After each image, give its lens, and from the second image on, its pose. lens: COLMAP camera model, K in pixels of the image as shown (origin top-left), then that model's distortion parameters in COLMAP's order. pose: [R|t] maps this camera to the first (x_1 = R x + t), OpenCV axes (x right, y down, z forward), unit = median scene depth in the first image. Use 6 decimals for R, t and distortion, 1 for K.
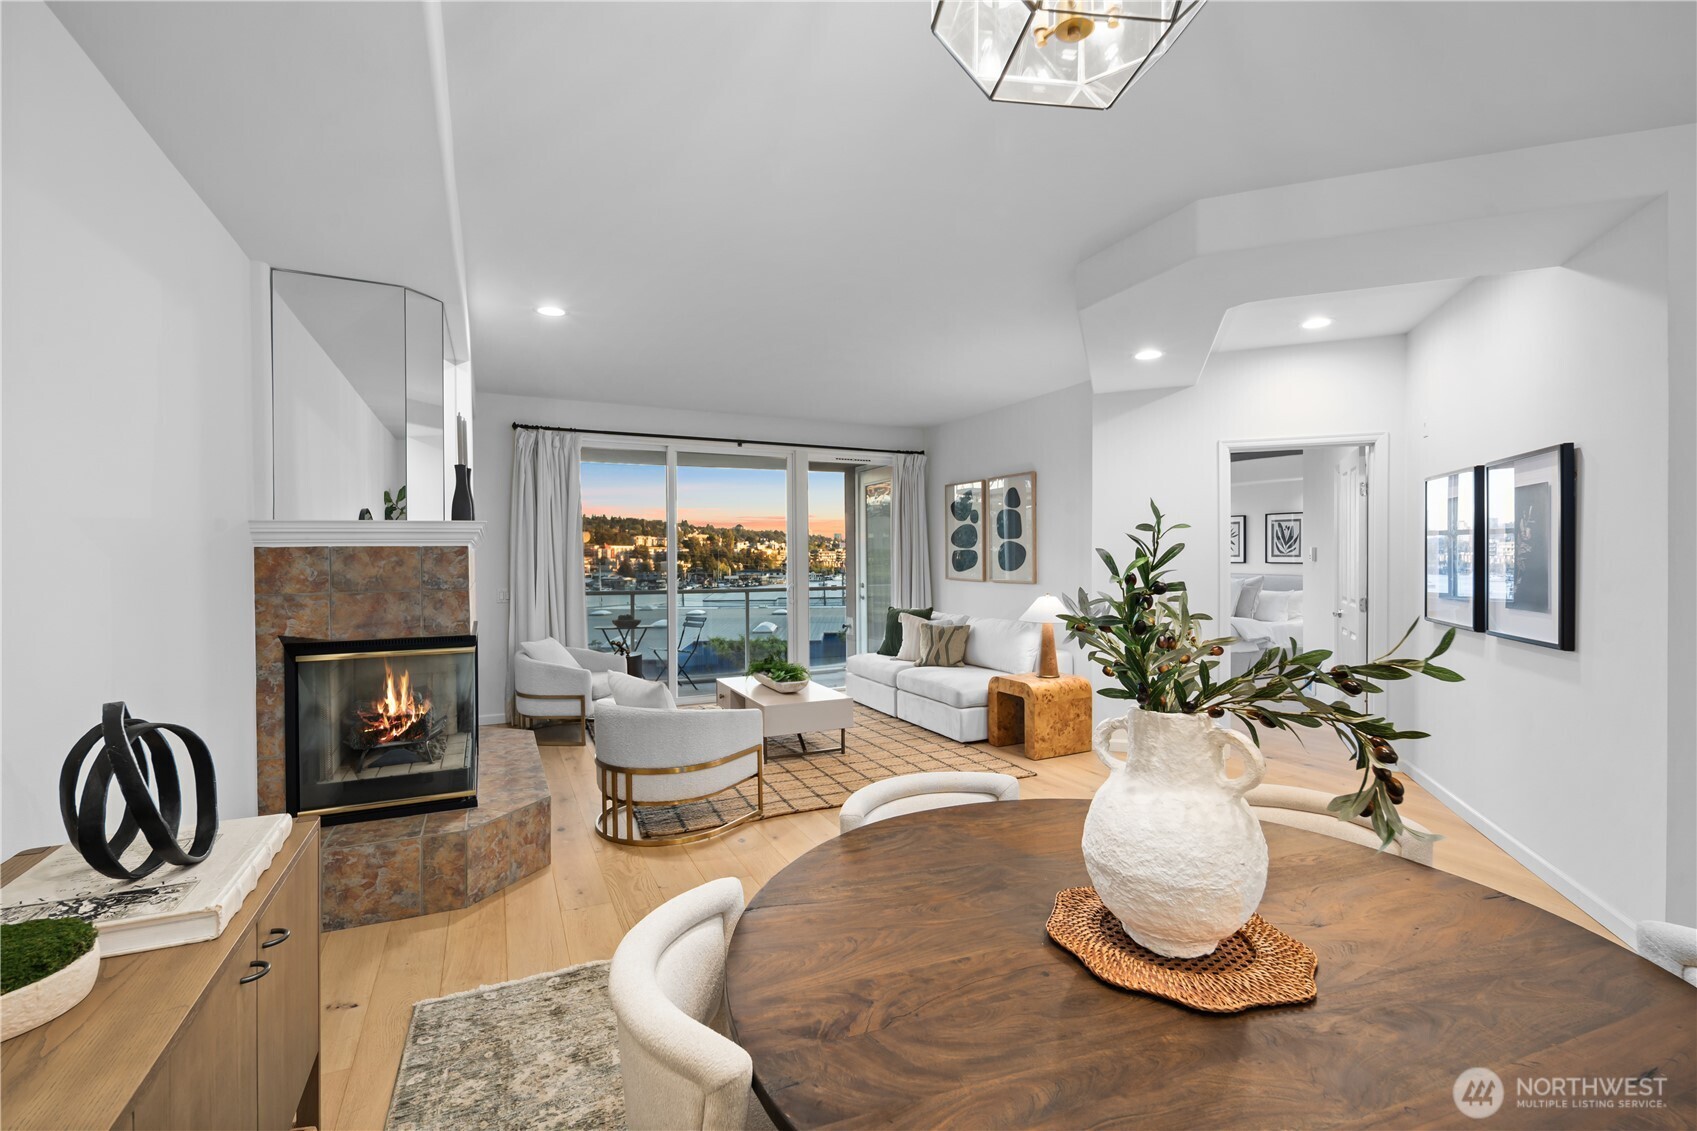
lens RADIAL K [[754.4, 0, 850.1], [0, 754.4, 569.3], [0, 0, 1]] dist [0.006688, -0.002915]
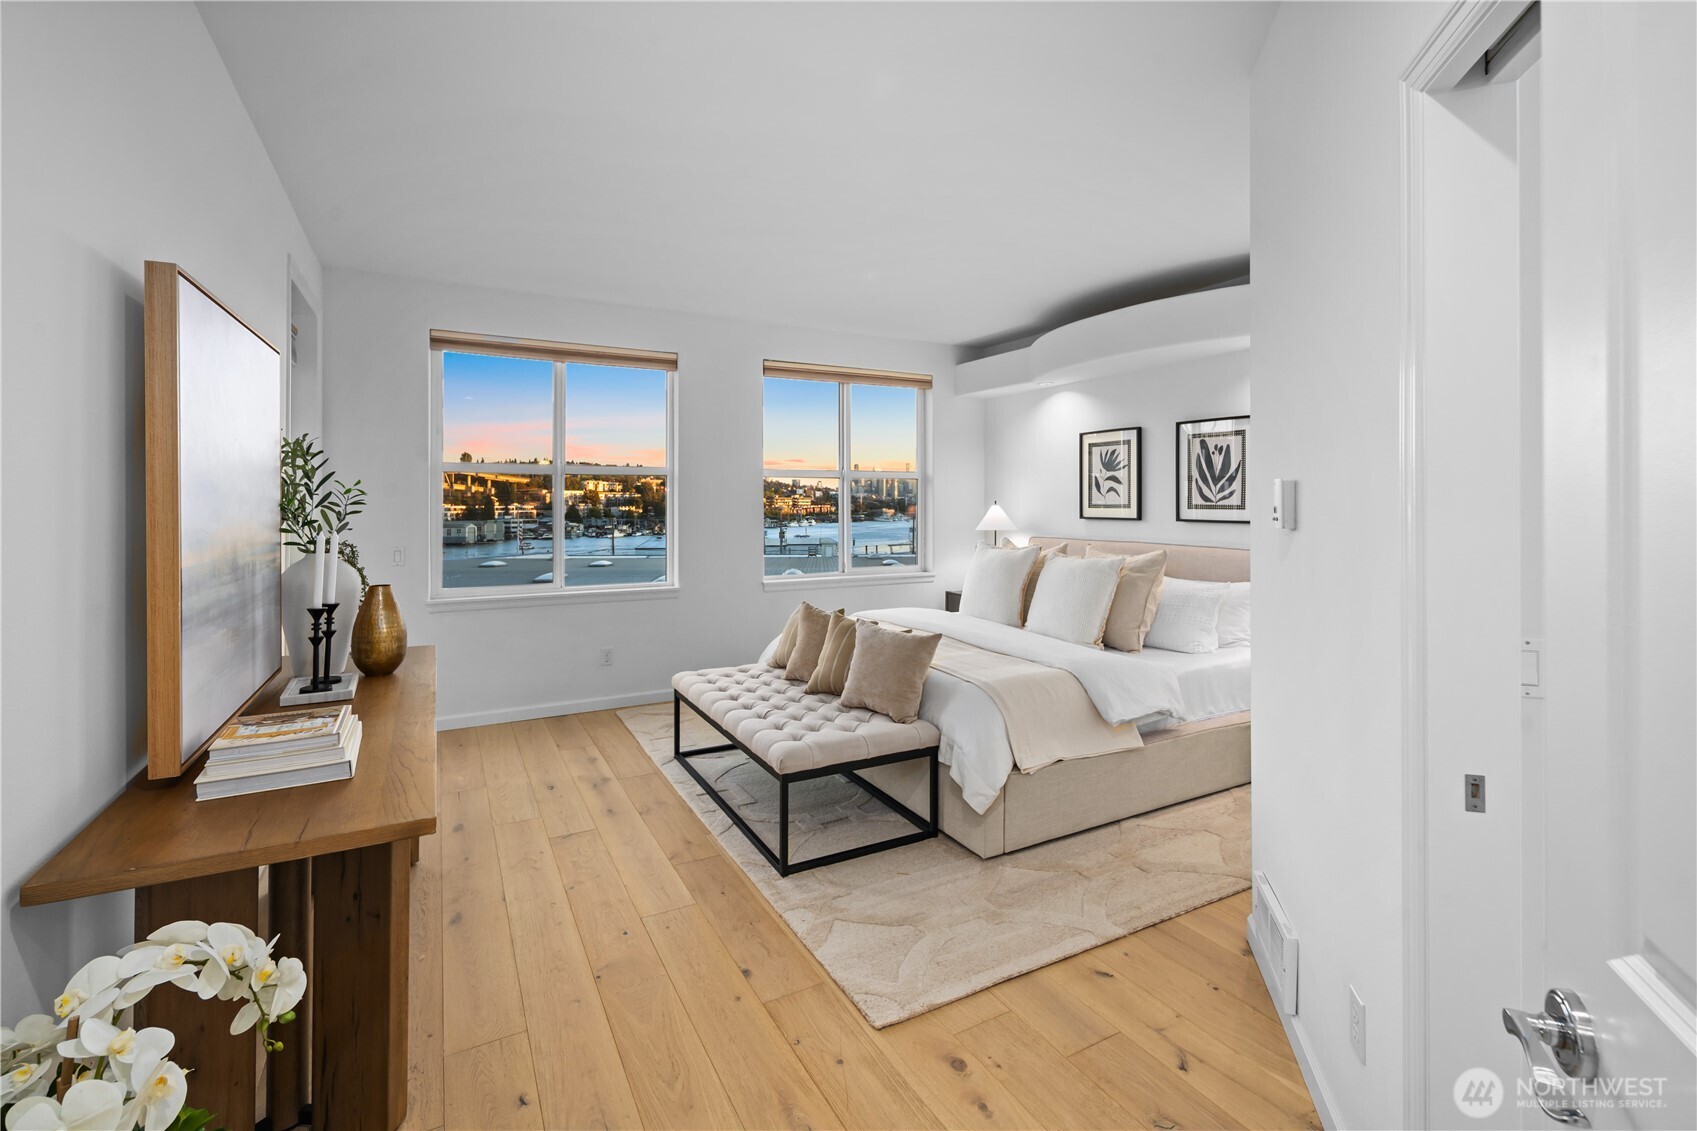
lens RADIAL K [[754.4, 0, 844.7], [0, 754.4, 495.4], [0, 0, 1]] dist [0.006688, -0.002915]
pose [[0.999021, 0.006291, 0.043786, 0.463506], [-0.005108, 0.999621, -0.027060, -0.015860], [-0.043940, 0.026810, 0.998674, 0.768671]]
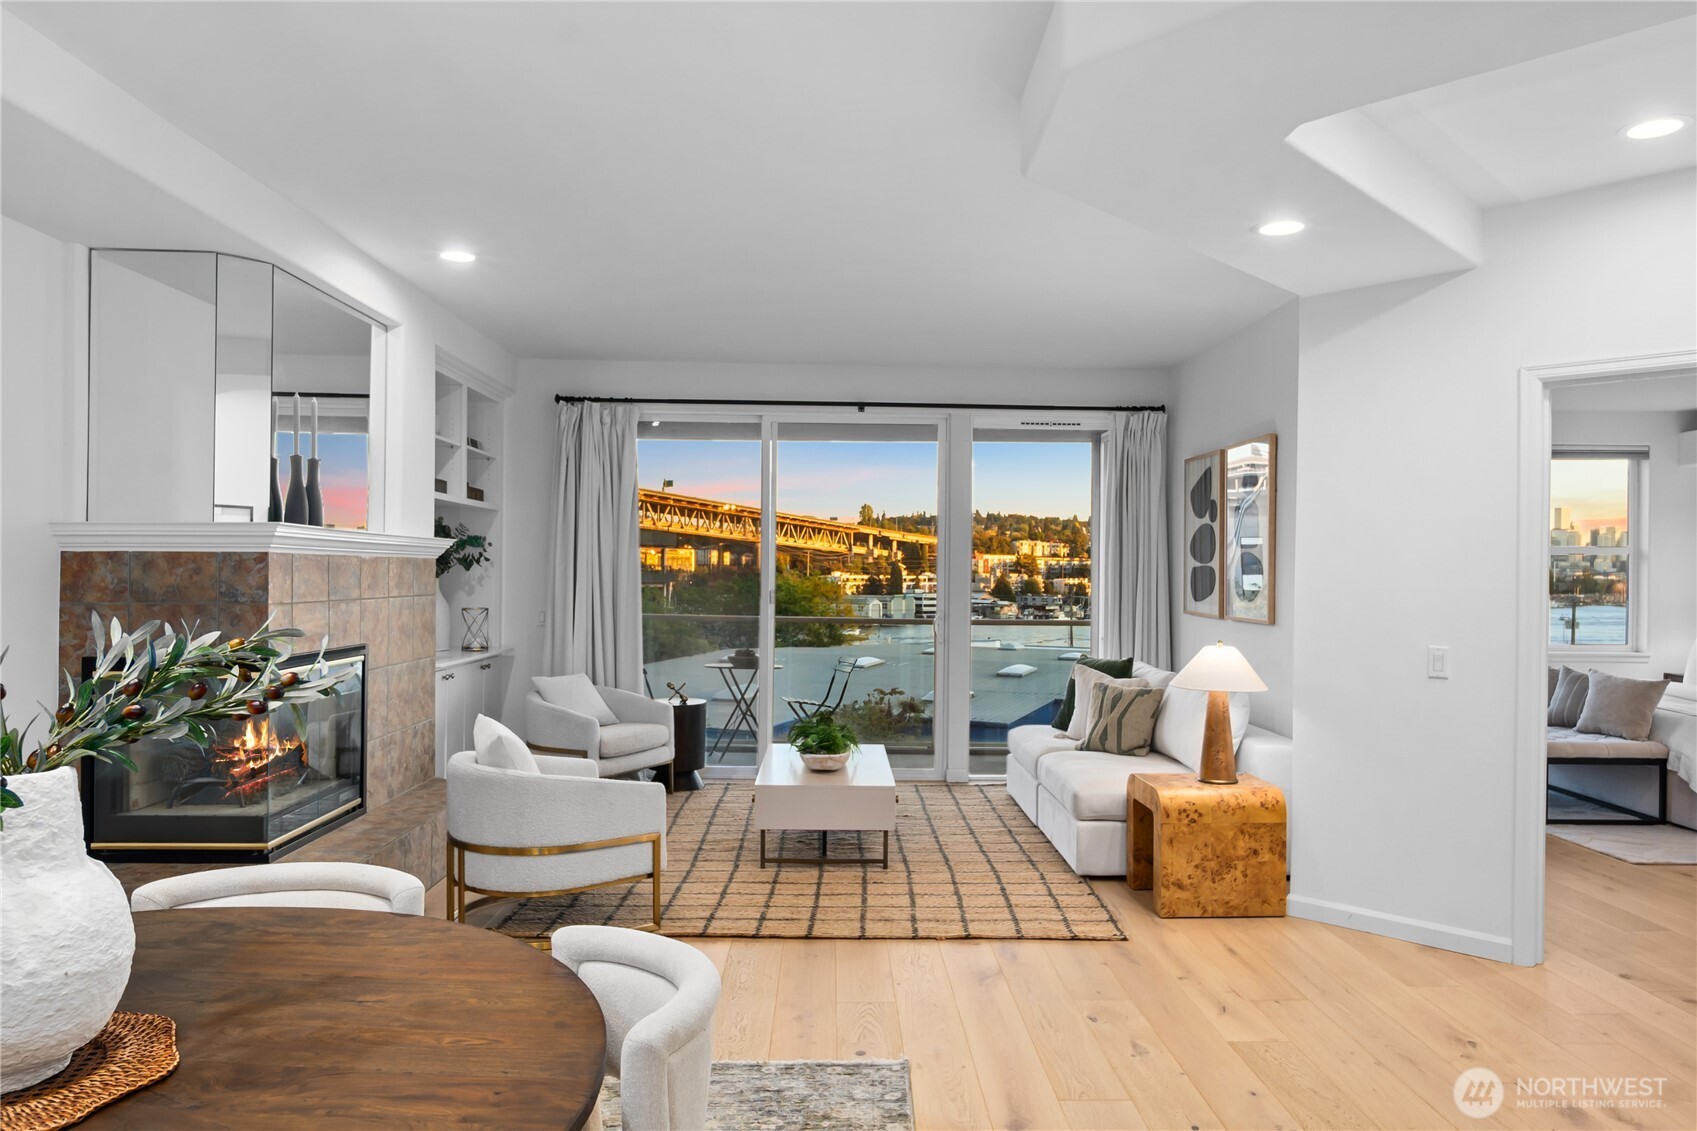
lens RADIAL K [[1142.6, 0, 857.1], [0, 1142.6, 577.3], [0, 0, 1]] dist [-0.003299, 0.012923]
pose [[0.912342, 0.017411, -0.409059, 0.307580], [-0.022490, 0.999718, -0.007607, -0.003861], [0.408811, 0.016140, 0.912476, 0.053998]]
